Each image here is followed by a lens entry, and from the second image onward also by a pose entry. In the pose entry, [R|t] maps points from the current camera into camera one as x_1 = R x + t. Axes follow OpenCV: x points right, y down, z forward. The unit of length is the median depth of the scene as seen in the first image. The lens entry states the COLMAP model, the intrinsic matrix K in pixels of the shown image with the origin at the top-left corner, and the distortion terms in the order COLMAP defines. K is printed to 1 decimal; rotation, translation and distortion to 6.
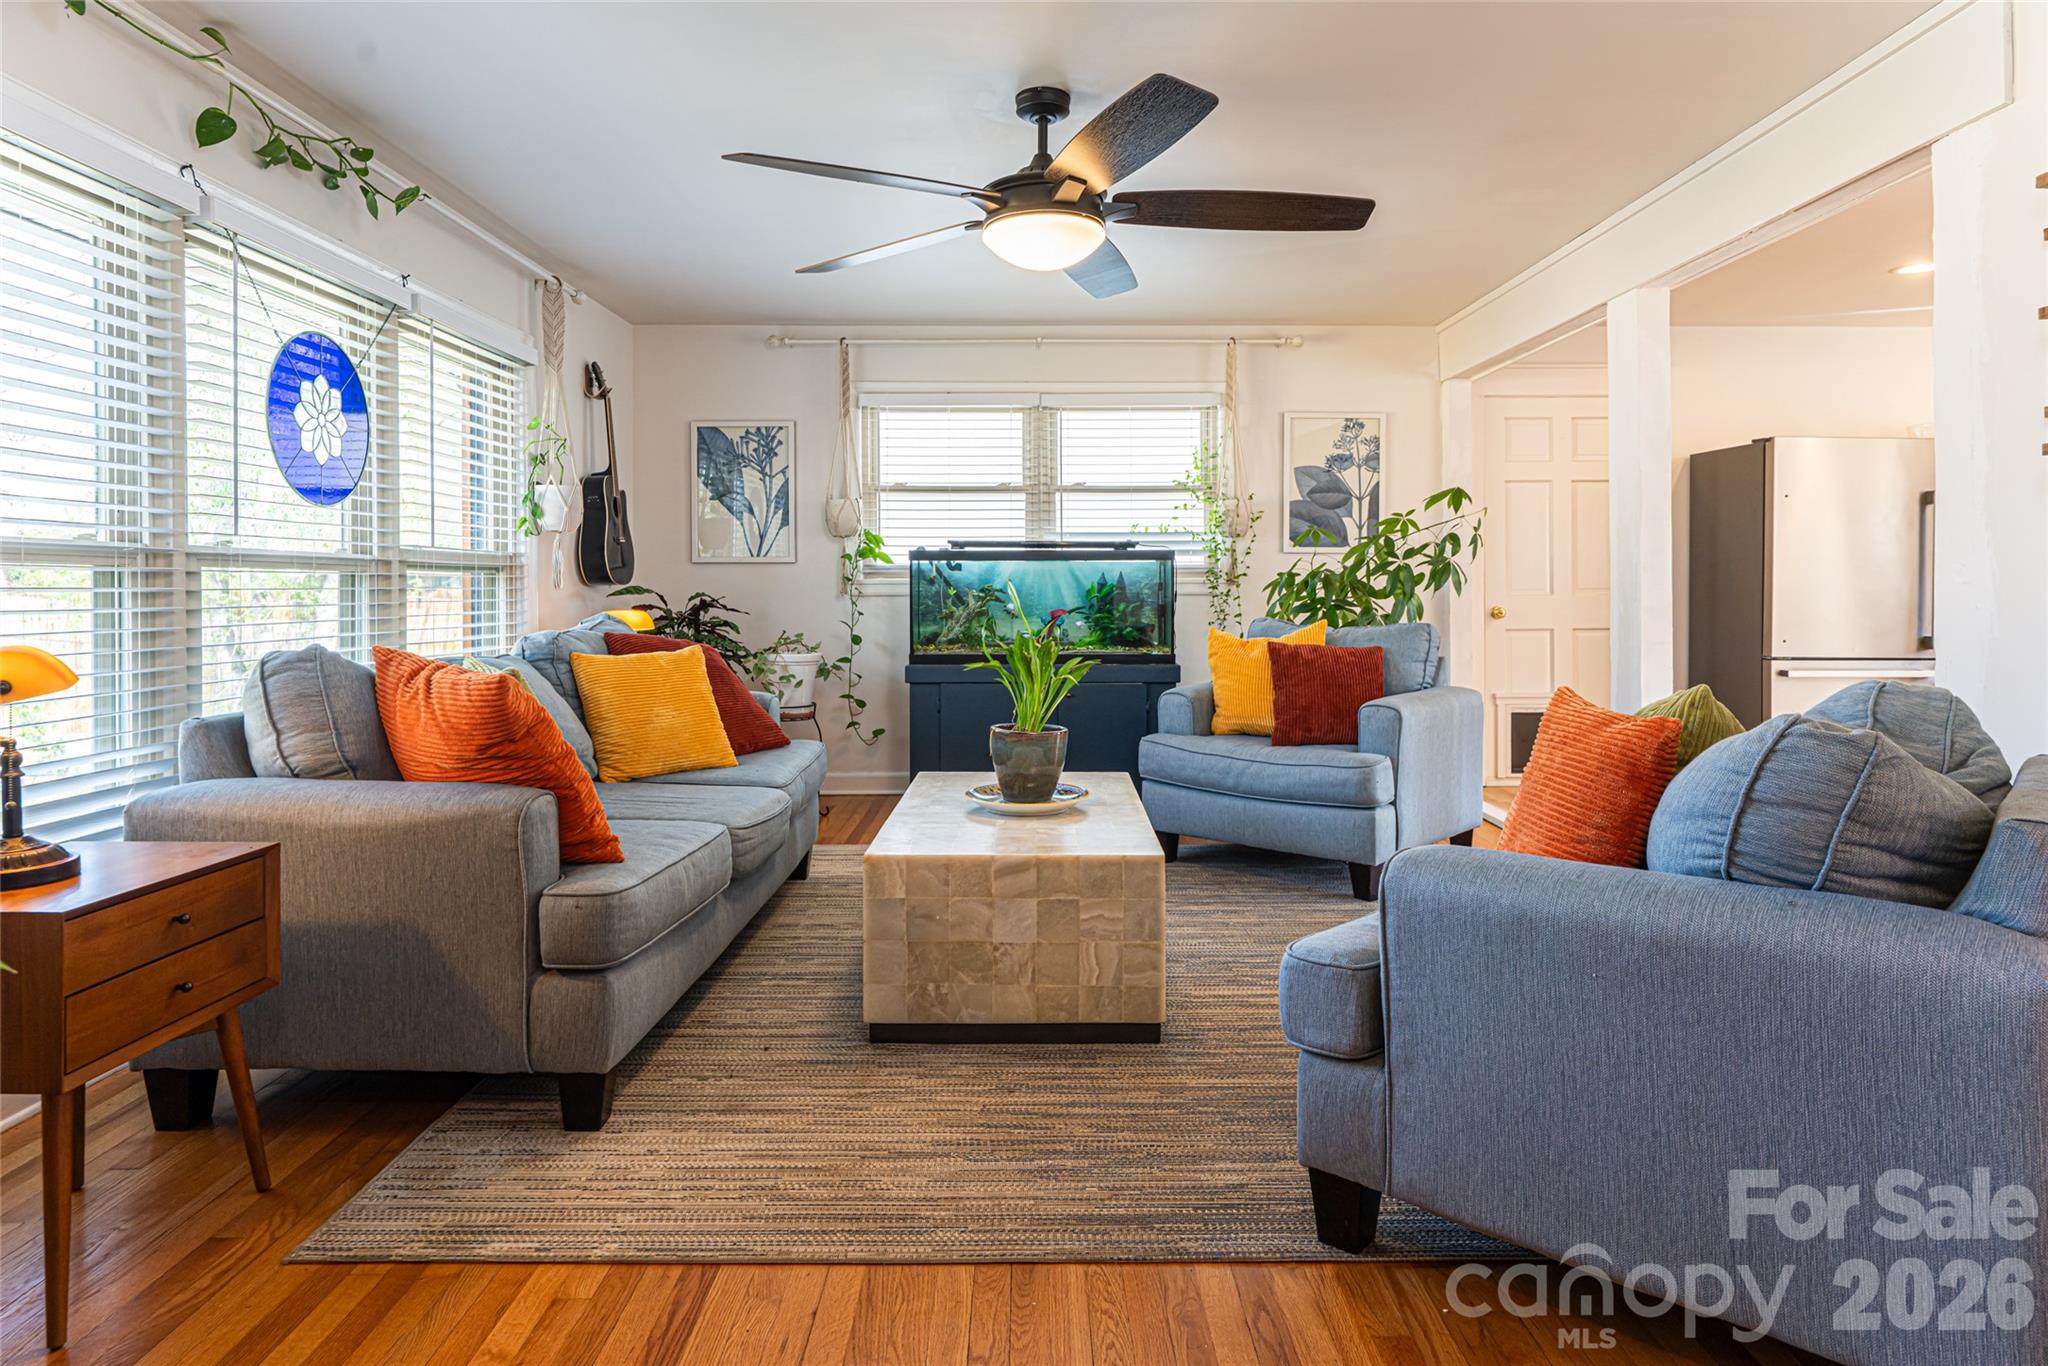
lens RADIAL K [[1132.3, 0, 1022.8], [0, 1132.3, 586.1], [0, 0, 1]] dist [-0.000732, -0.000068]
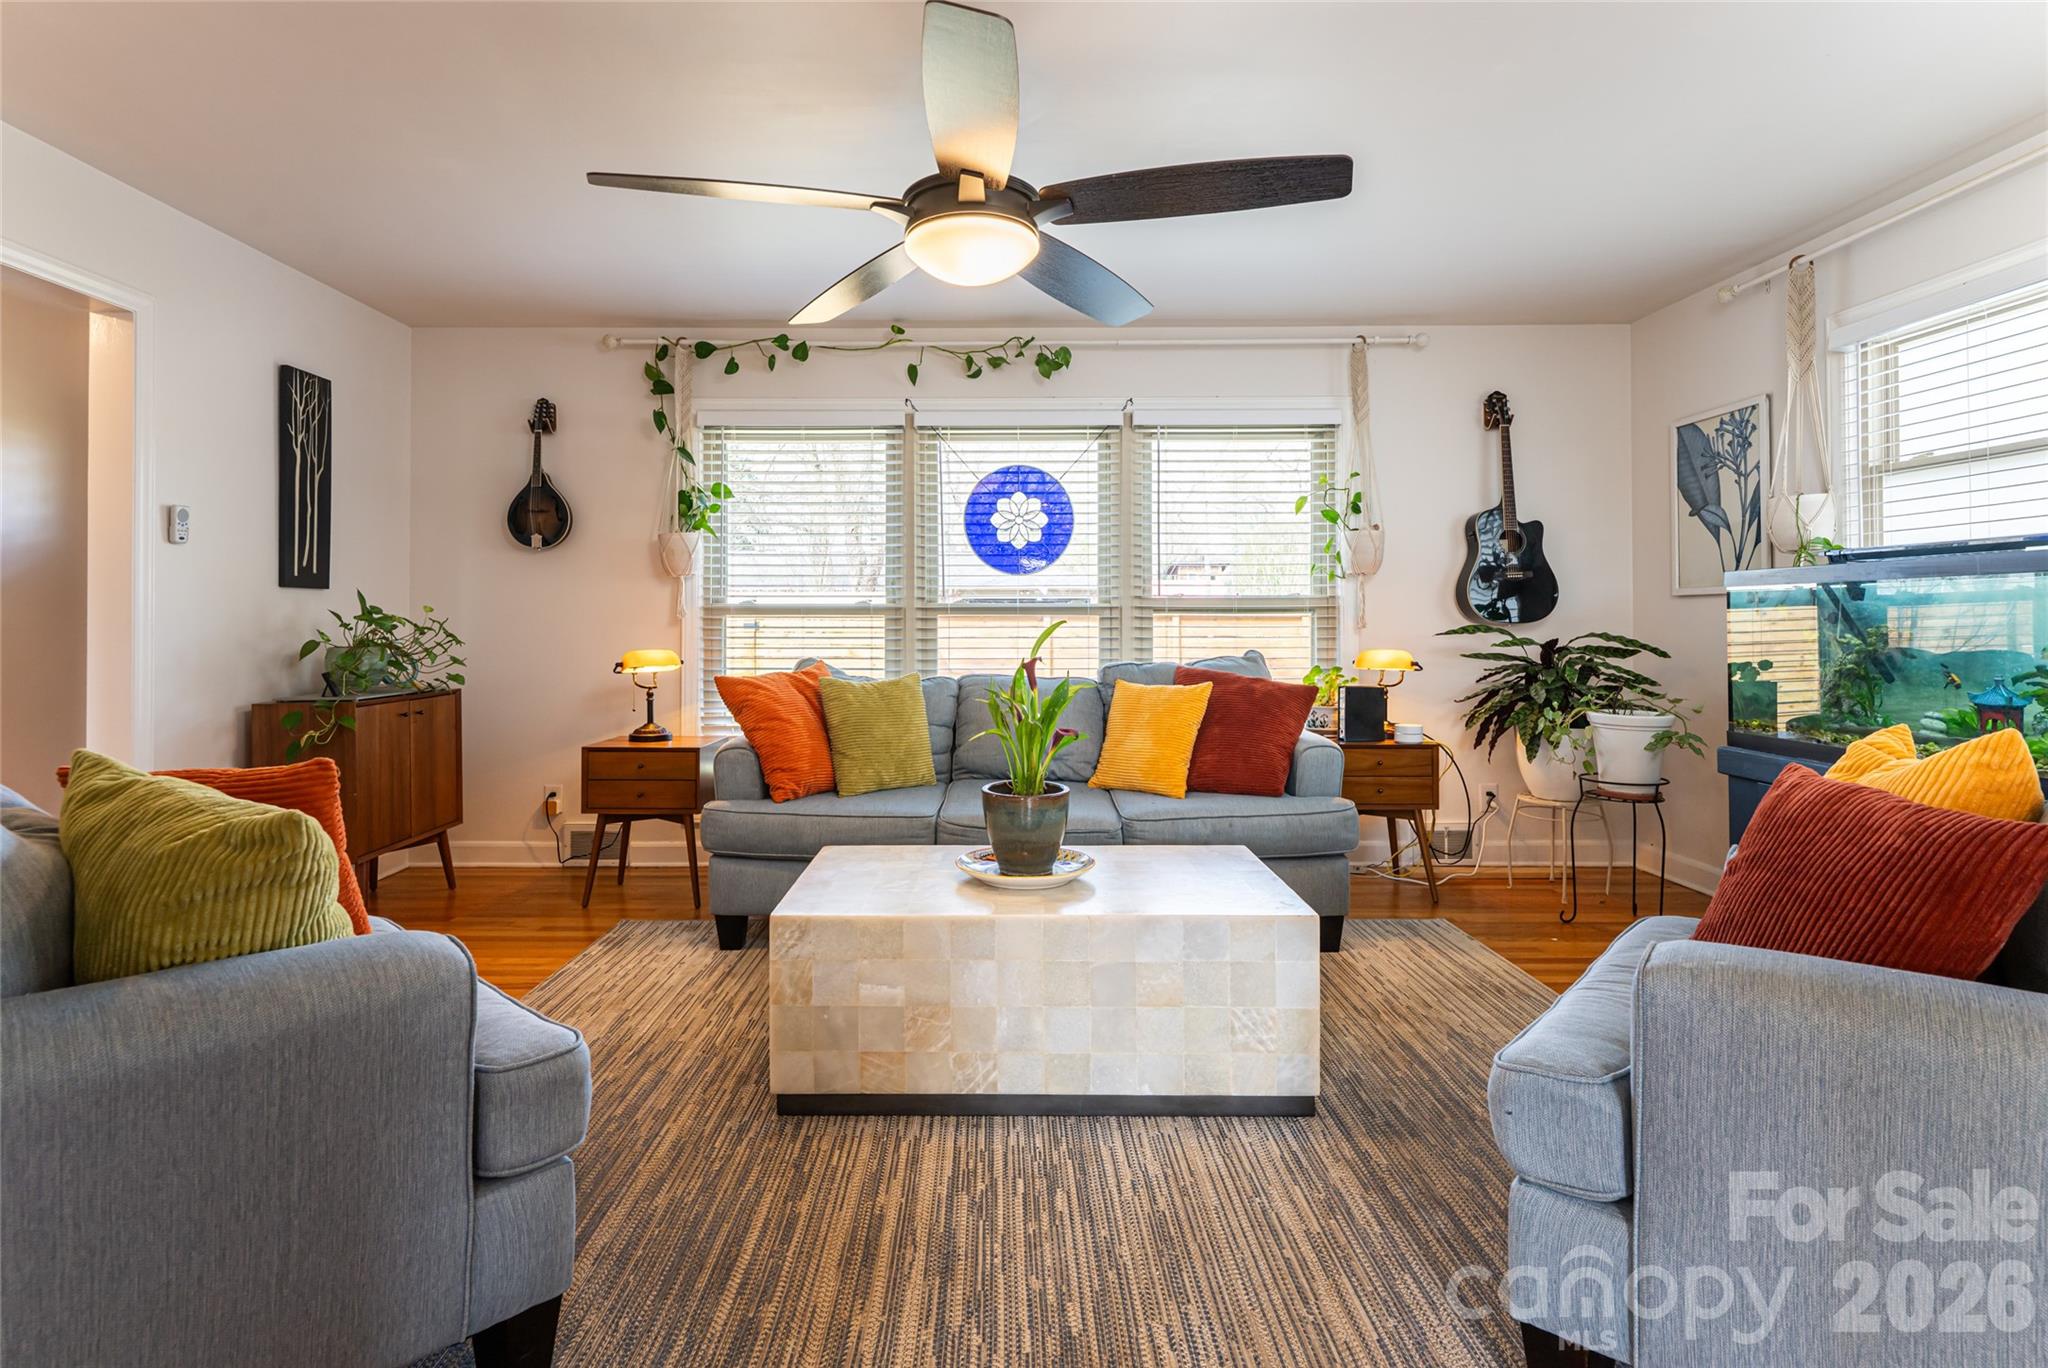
lens RADIAL K [[1023.0, 0, 1021.3], [0, 1023.0, 623.6], [0, 0, 1]] dist [0.000585, 0.000150]
pose [[0.032809, 0.001135, -0.999461, 0.808922], [0.000730, 0.999999, 0.001160, -0.004658], [0.999461, -0.000768, 0.032808, 0.972637]]
